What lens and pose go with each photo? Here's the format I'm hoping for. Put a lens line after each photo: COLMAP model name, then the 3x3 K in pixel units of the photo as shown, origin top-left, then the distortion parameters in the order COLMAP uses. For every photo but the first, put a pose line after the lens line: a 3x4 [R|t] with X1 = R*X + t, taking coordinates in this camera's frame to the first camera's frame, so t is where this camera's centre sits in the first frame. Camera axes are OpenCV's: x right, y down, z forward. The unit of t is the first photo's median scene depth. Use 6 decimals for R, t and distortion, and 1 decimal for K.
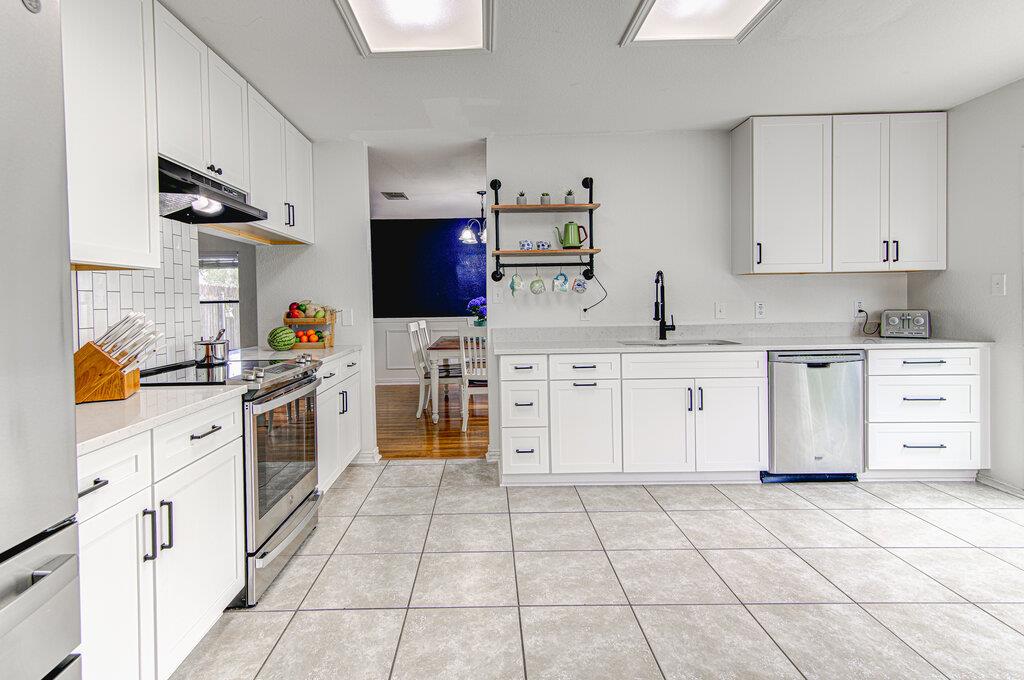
lens RADIAL K [[504.1, 0, 488.5], [0, 504.1, 310.6], [0, 0, 1]] dist [0.013756, -0.000949]
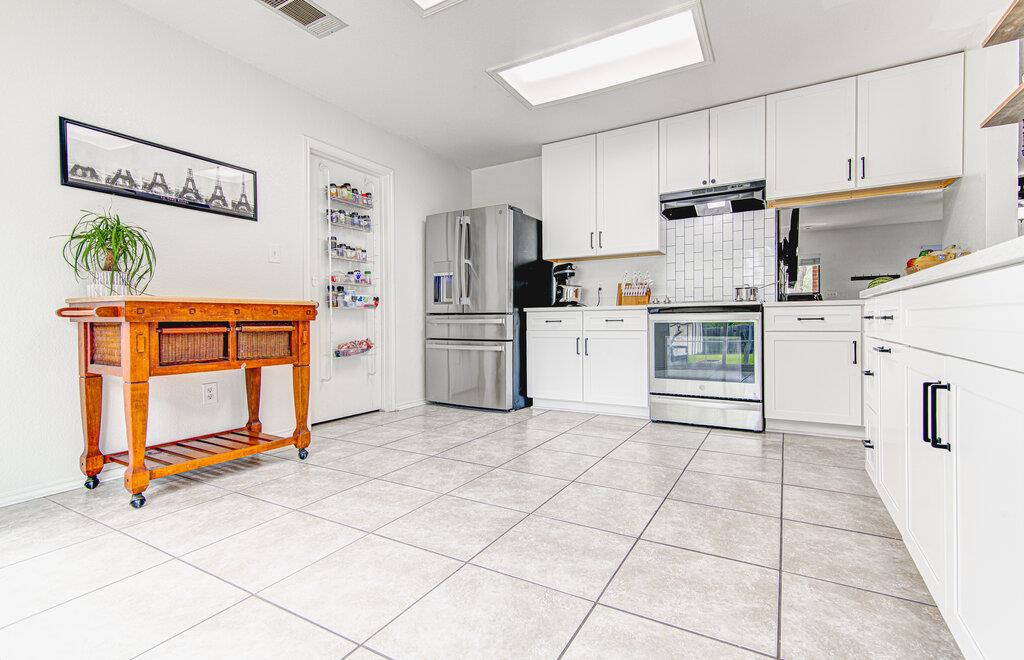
lens RADIAL K [[470.7, 0, 512.1], [0, 470.7, 323.1], [0, 0, 1]] dist [0.014003, -0.000645]
pose [[-0.500187, 0.027197, -0.865490, 0.832257], [0.003350, 0.999560, 0.029473, 0.100013], [0.865911, 0.011843, -0.500058, 0.896287]]
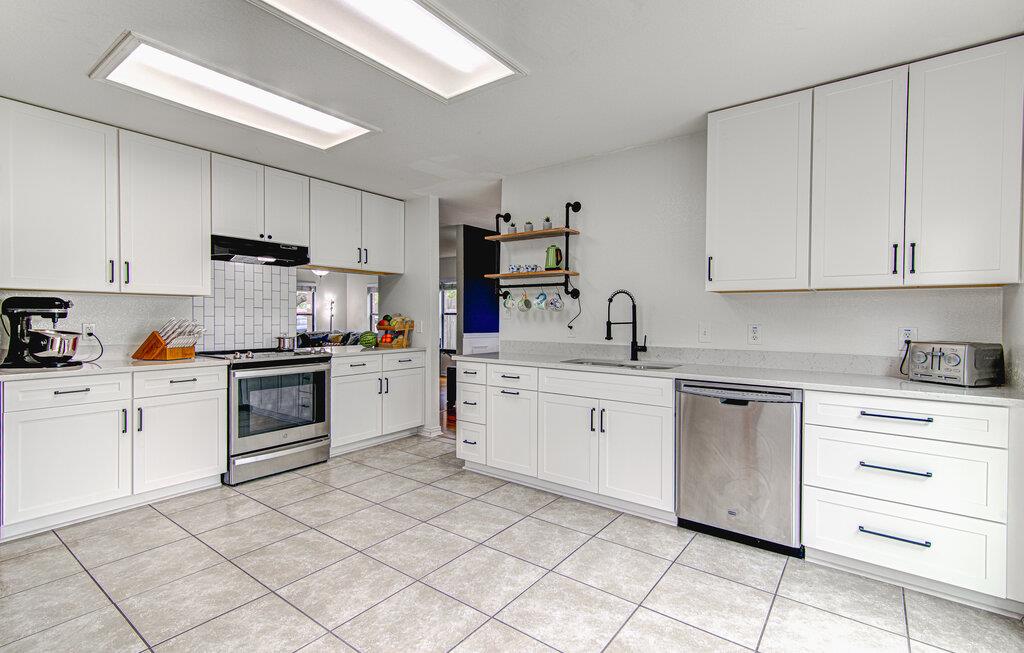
lens RADIAL K [[470.7, 0, 517.4], [0, 470.7, 324.9], [0, 0, 1]] dist [0.014003, -0.000645]
pose [[0.804670, 0.031427, -0.592891, 0.812307], [-0.030604, 0.999466, 0.011443, -0.016645], [0.592934, 0.008936, 0.805202, 0.160336]]
